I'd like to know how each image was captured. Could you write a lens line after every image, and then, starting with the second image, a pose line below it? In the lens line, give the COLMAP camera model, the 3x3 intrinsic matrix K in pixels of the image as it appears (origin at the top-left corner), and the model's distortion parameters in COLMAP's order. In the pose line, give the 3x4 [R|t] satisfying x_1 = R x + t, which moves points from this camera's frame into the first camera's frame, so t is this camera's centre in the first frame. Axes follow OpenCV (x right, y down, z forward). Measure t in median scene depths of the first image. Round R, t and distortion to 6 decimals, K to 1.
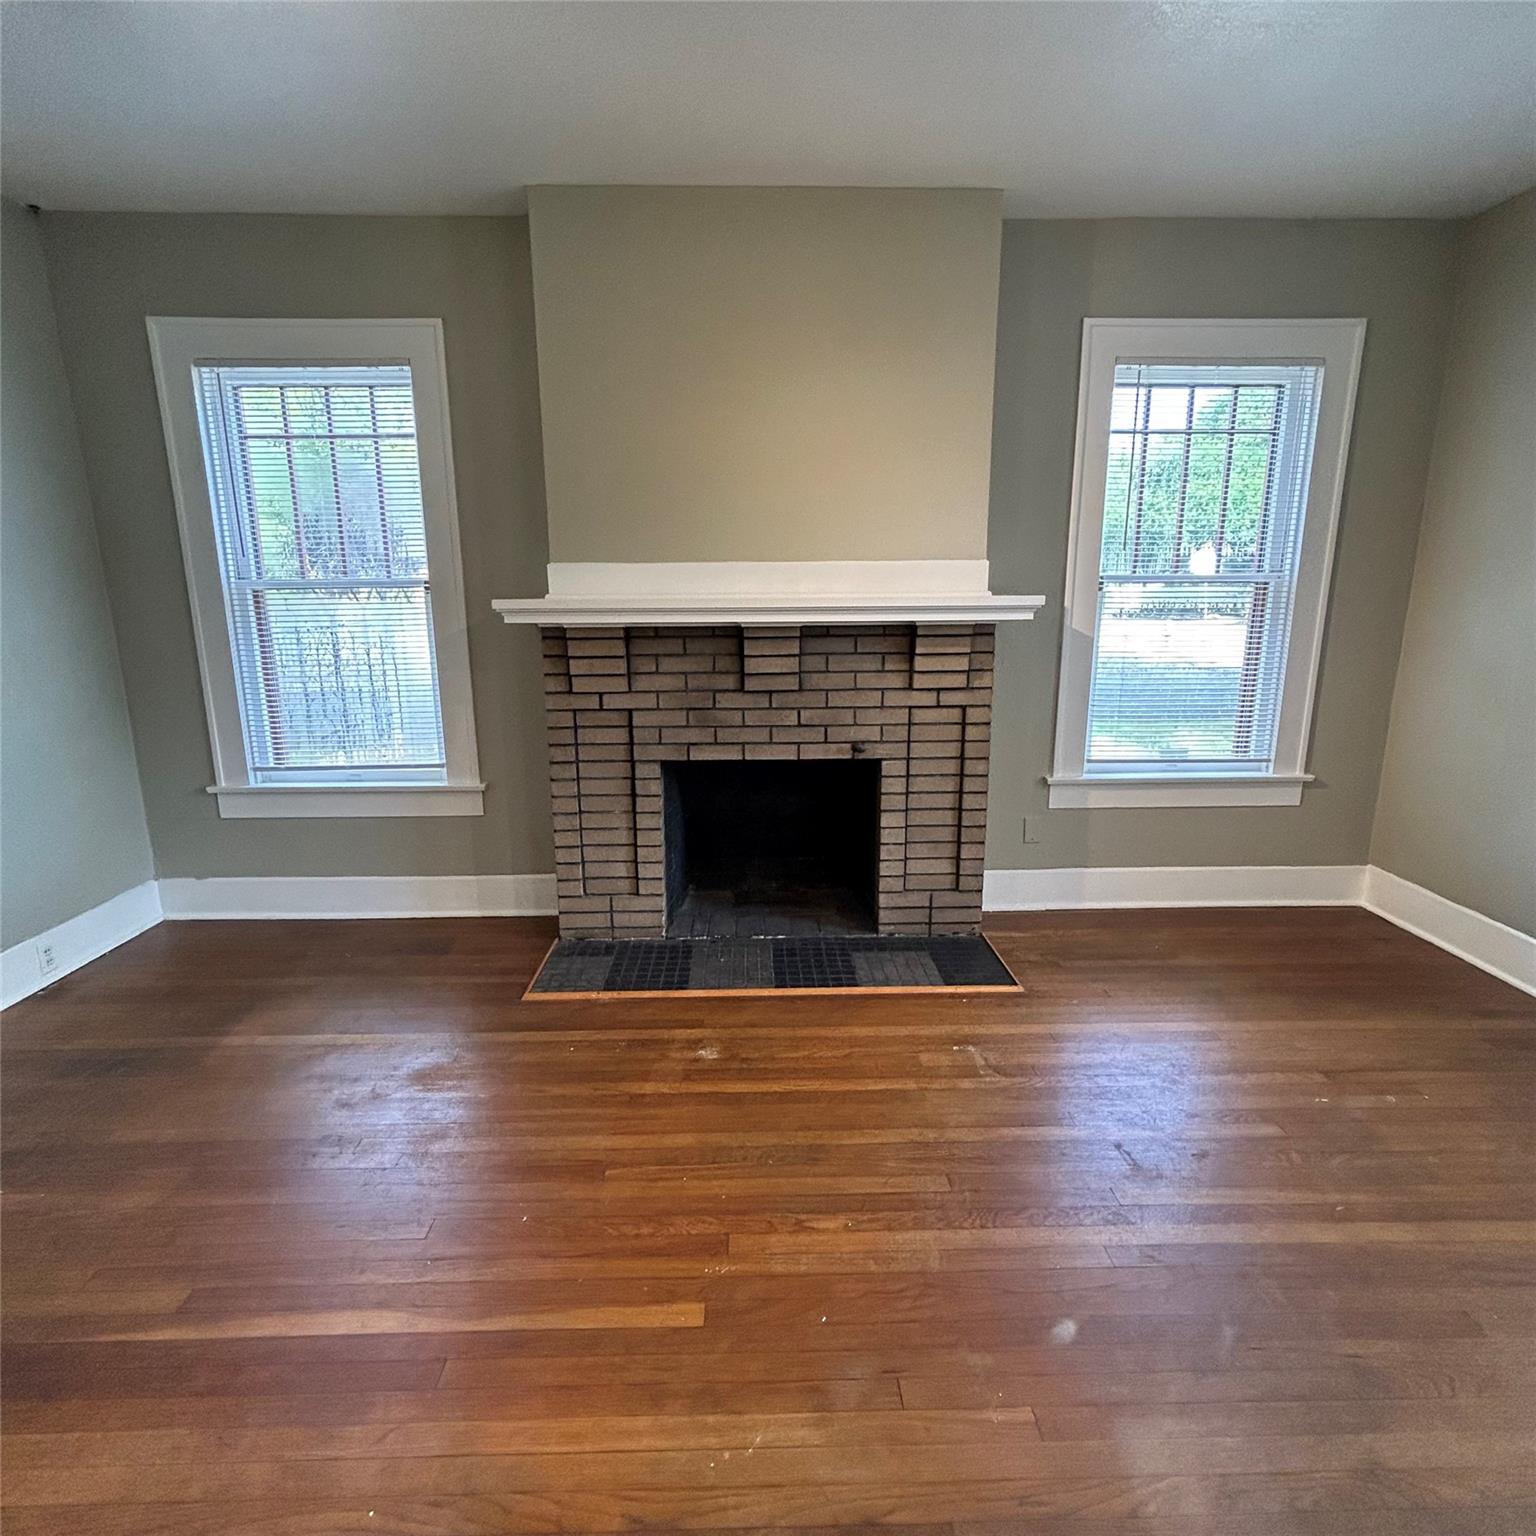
lens RADIAL K [[829.9, 0, 769.0], [0, 829.9, 761.8], [0, 0, 1]] dist [-0.005366, 0.003726]
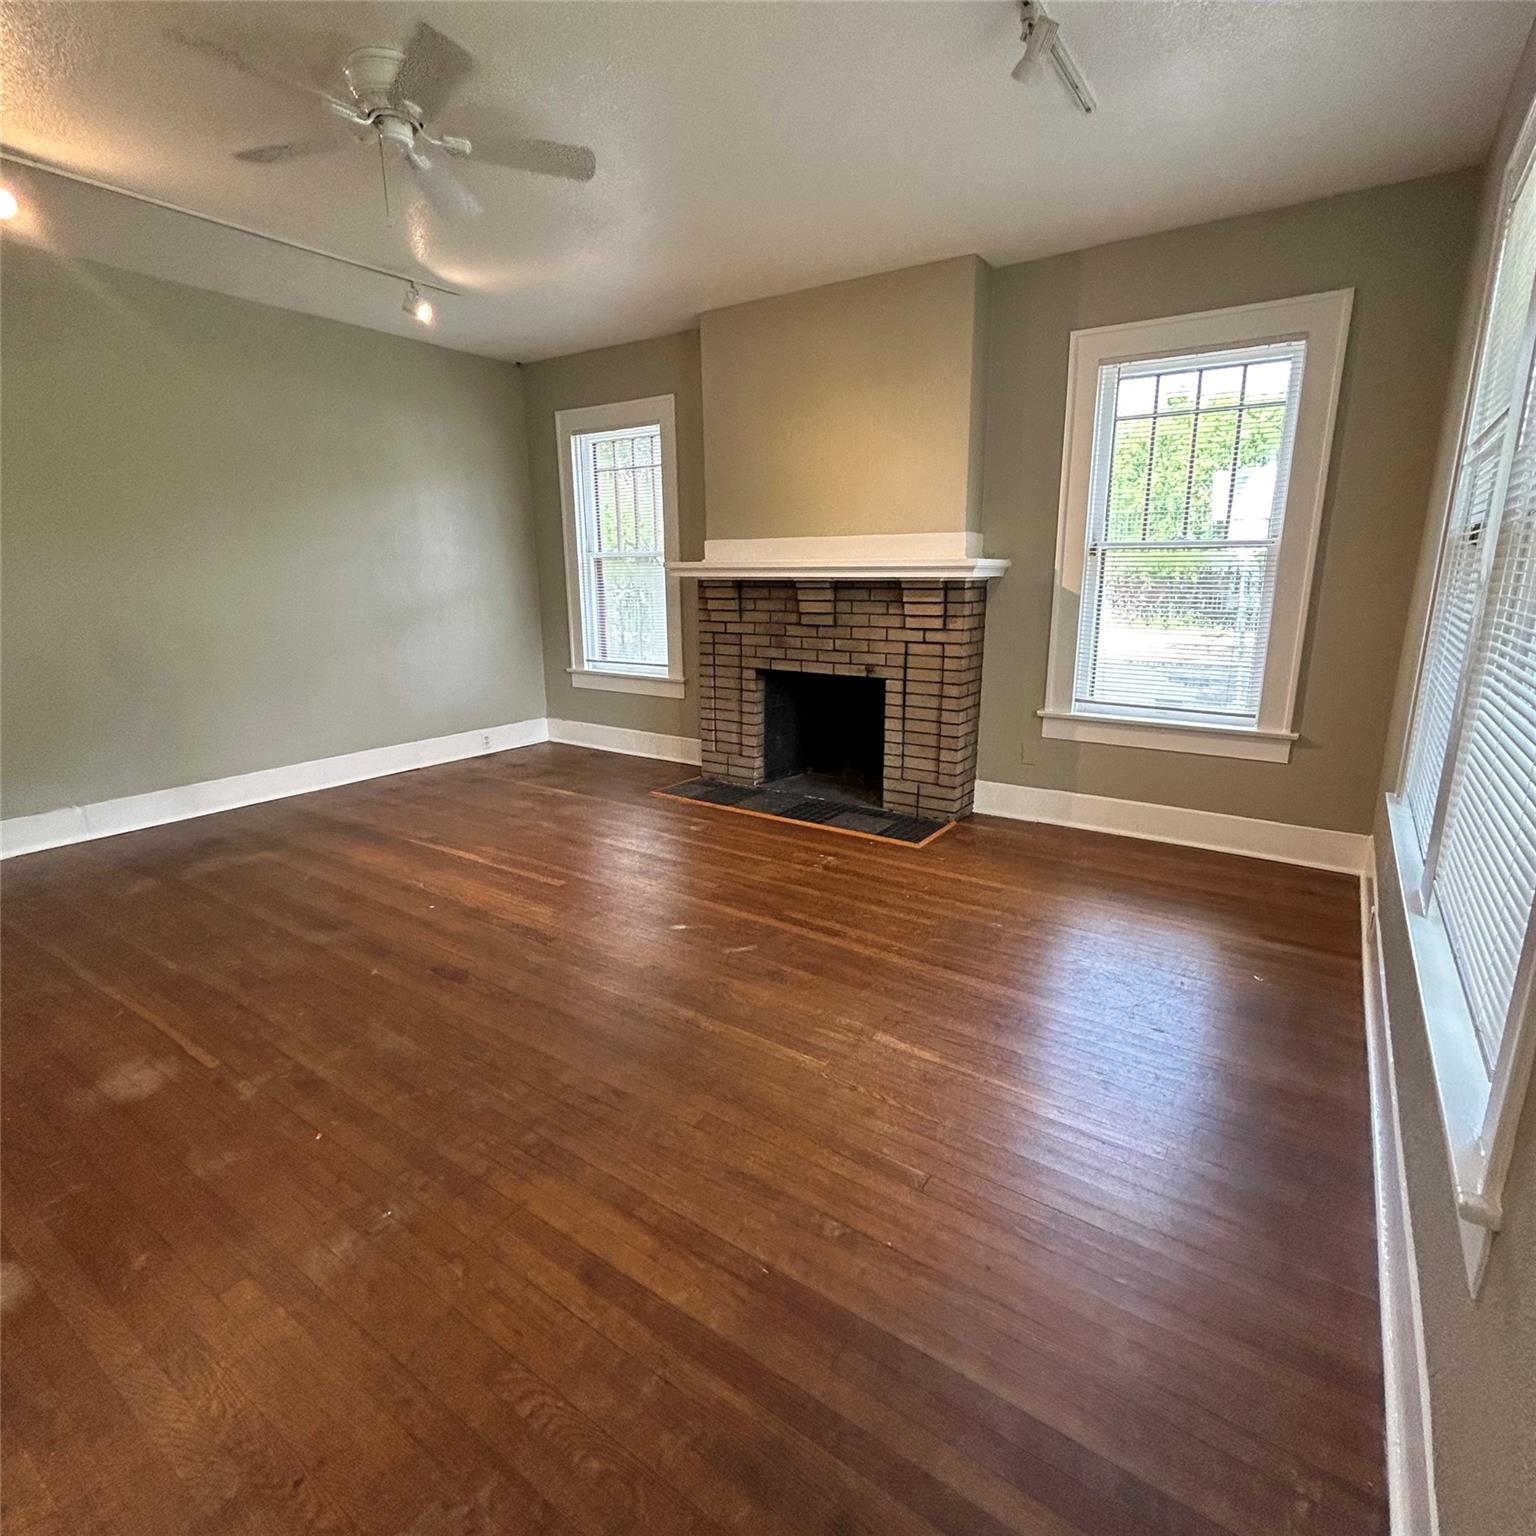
lens RADIAL K [[829.9, 0, 769.0], [0, 829.9, 761.8], [0, 0, 1]] dist [-0.005366, 0.003726]
pose [[0.813252, 0.134603, -0.566131, 0.784813], [-0.121704, 0.990707, 0.060722, 0.074447], [0.569043, 0.019518, 0.822076, -0.248666]]
